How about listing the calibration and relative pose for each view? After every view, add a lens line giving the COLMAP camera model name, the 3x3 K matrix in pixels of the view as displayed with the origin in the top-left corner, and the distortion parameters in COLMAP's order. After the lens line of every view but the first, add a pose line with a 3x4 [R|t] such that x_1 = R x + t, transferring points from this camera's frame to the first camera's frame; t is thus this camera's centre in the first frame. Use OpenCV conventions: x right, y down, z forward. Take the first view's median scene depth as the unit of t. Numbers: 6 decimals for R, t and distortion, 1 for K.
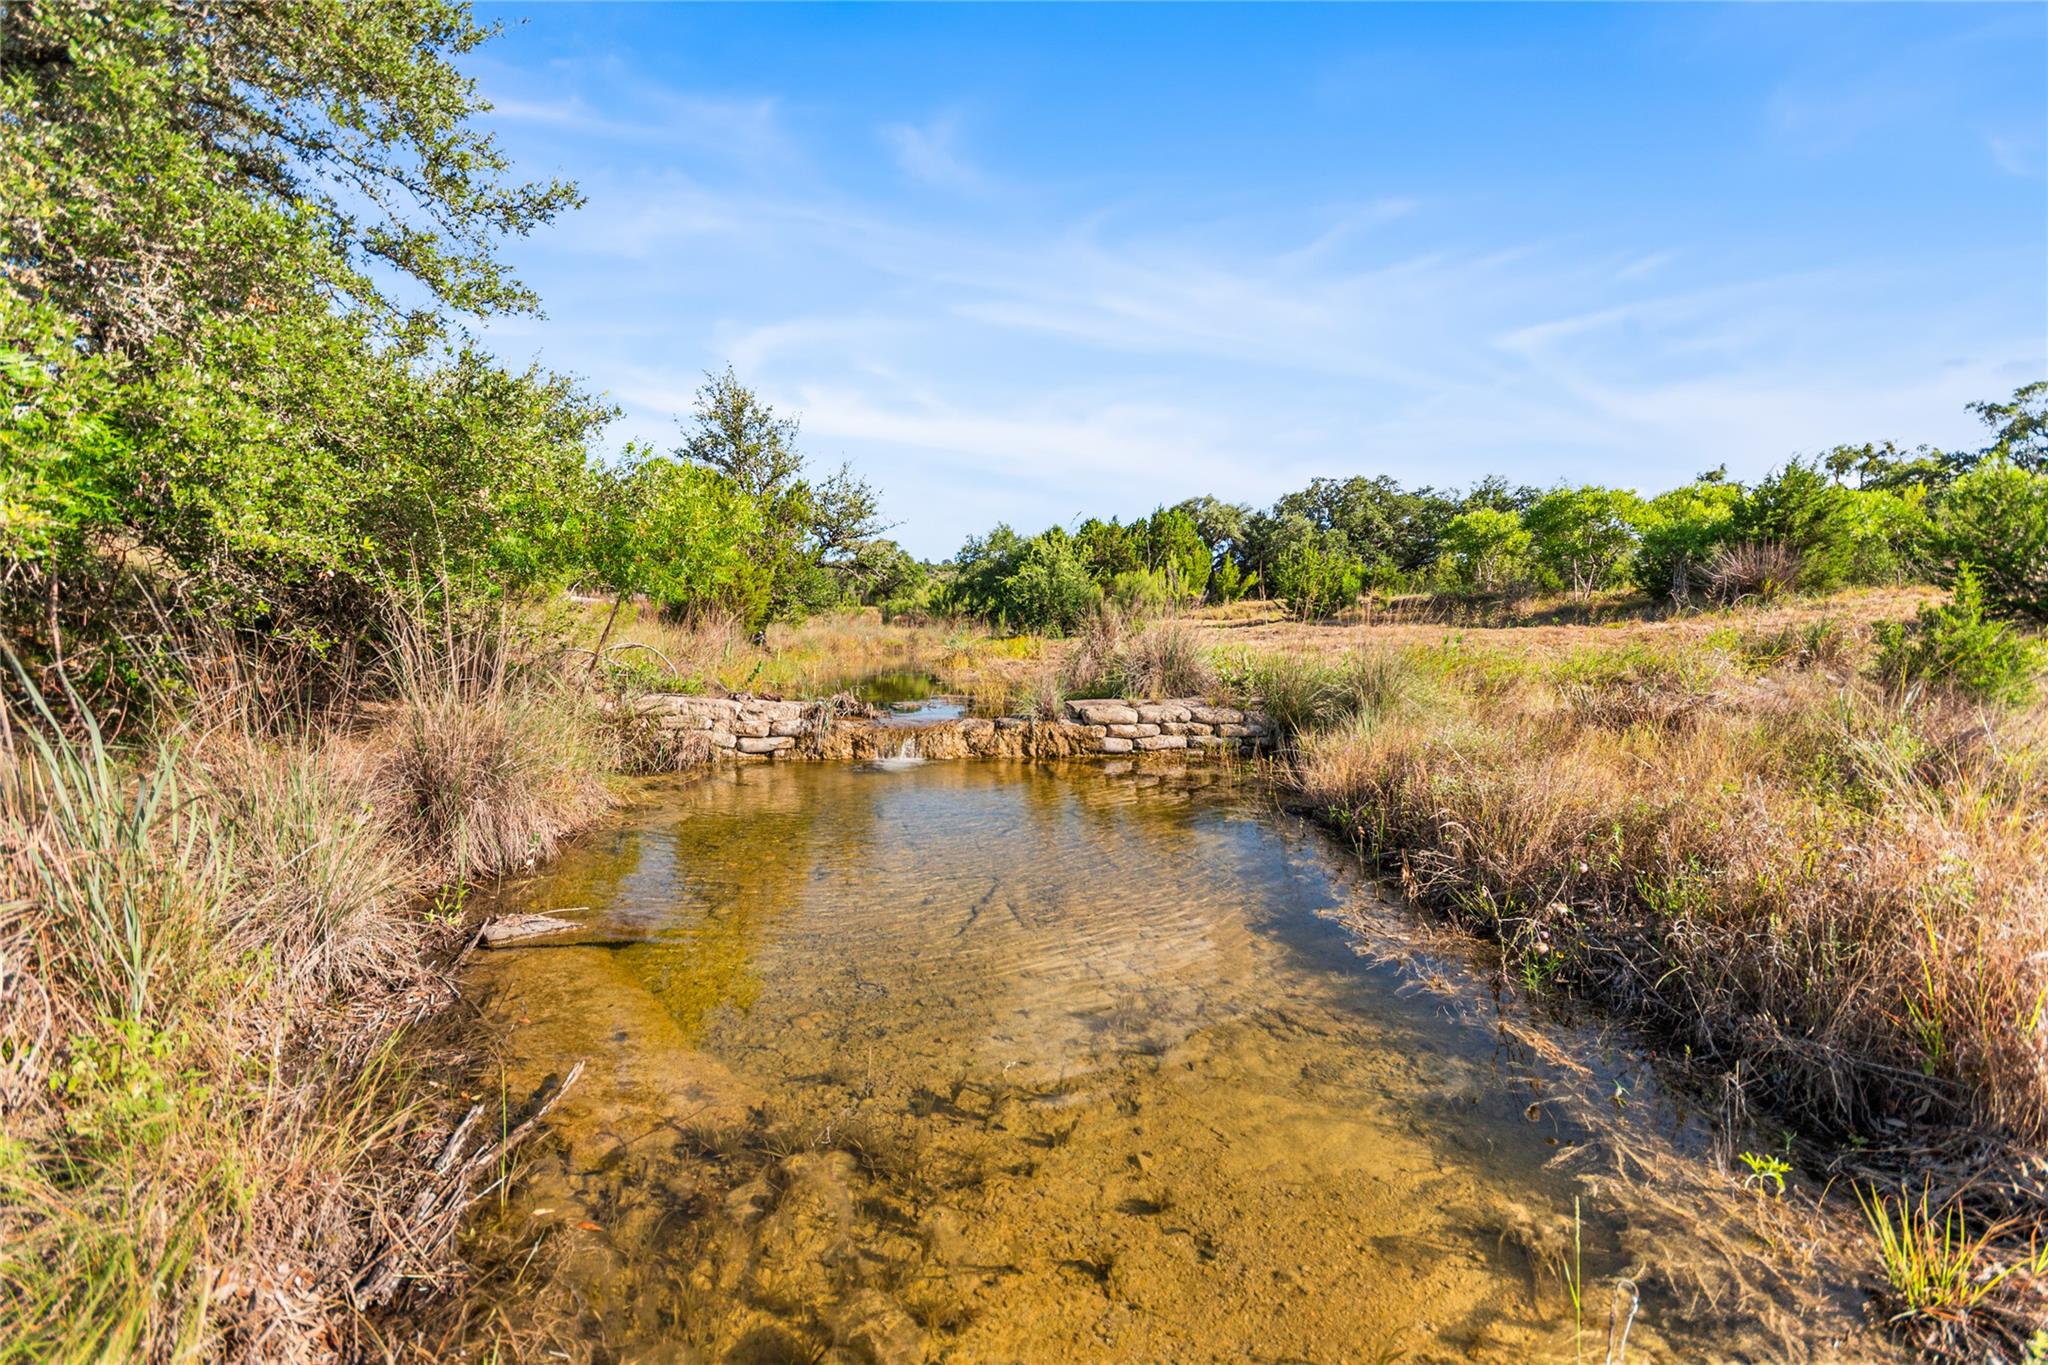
lens RADIAL K [[918.5, 0, 1019.7], [0, 918.5, 677.4], [0, 0, 1]] dist [0.014033, 0.000091]
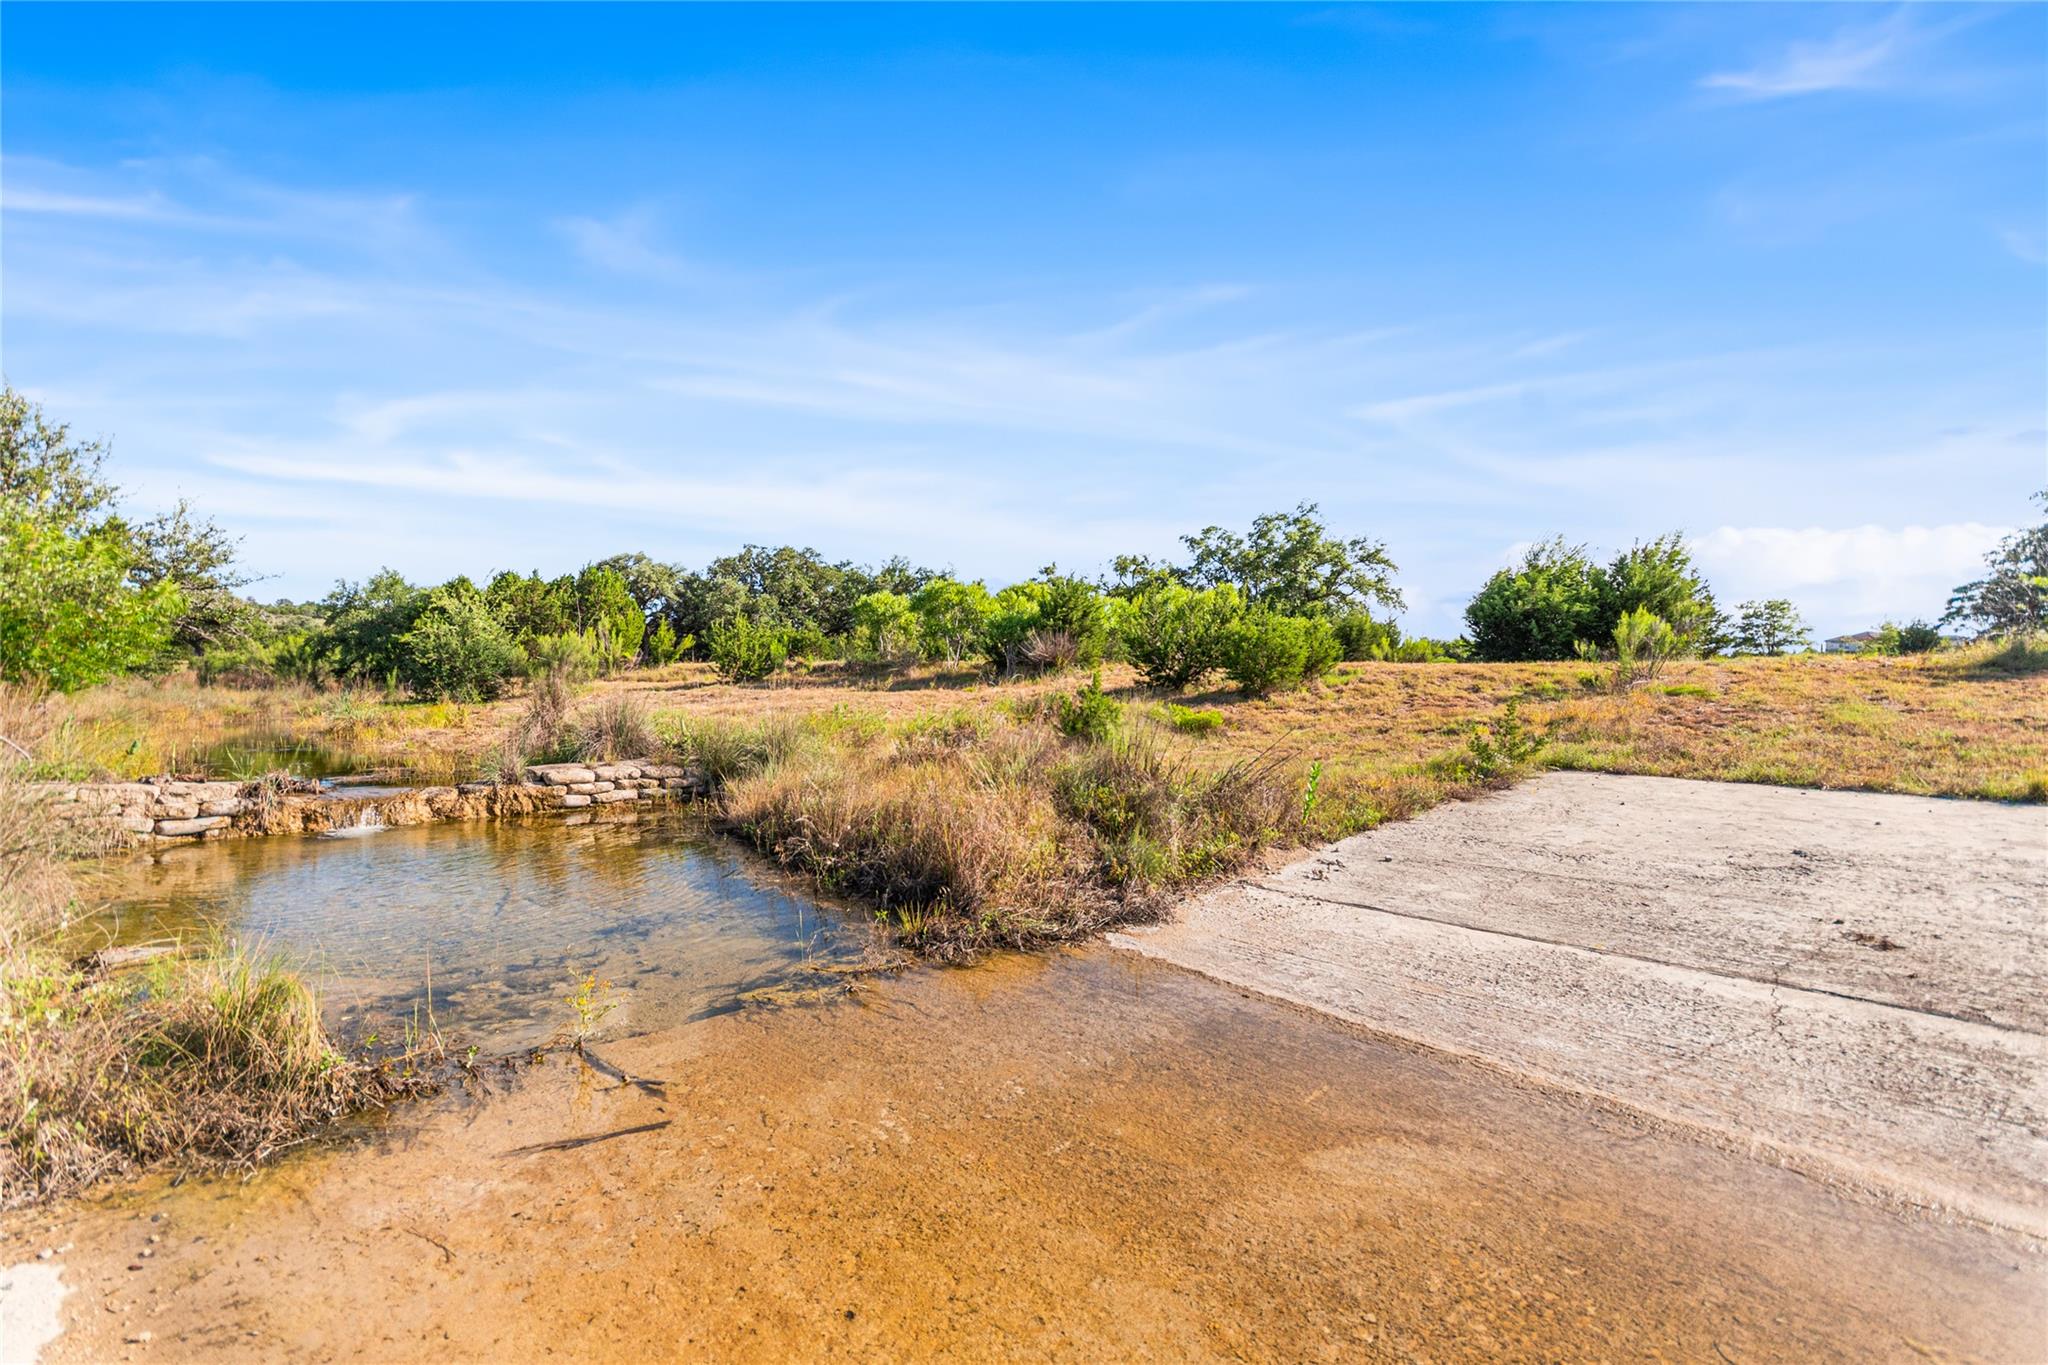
lens RADIAL K [[918.5, 0, 1014.1], [0, 918.5, 685.3], [0, 0, 1]] dist [0.014033, 0.000091]
pose [[0.832085, -0.002752, 0.554641, -0.027111], [0.032328, 0.998528, -0.043544, -0.002207], [-0.553705, 0.054163, 0.830950, -0.105341]]
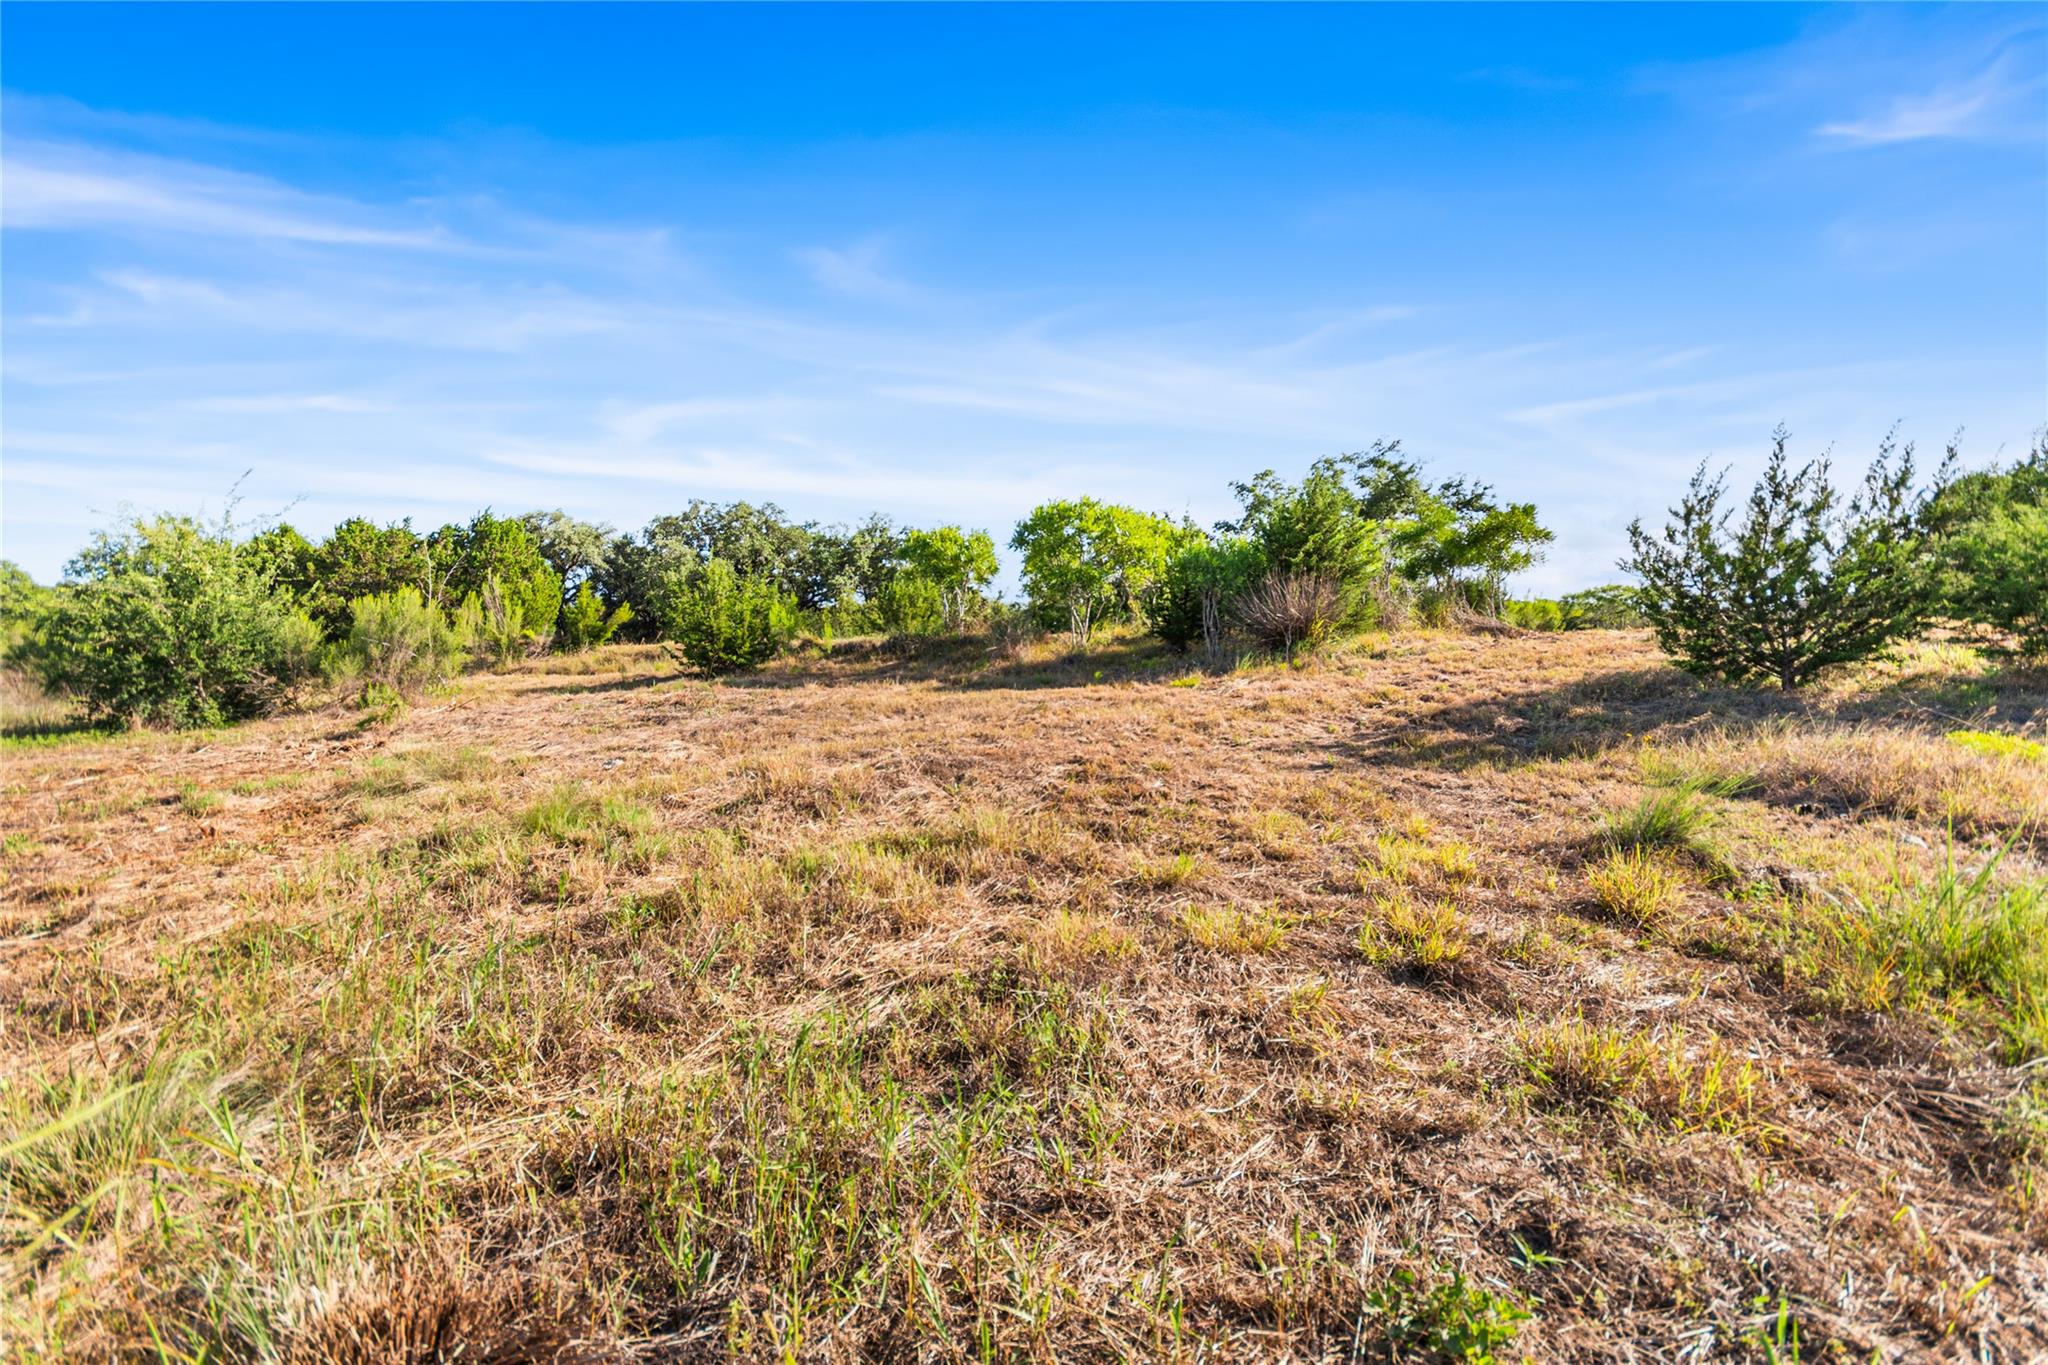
lens RADIAL K [[918.5, 0, 1021.6], [0, 918.5, 686.7], [0, 0, 1]] dist [0.014033, 0.000091]
pose [[0.791155, -0.033148, 0.610716, 0.104745], [0.053481, 0.998455, -0.015089, -0.041243], [-0.609272, 0.044600, 0.791706, 0.439475]]
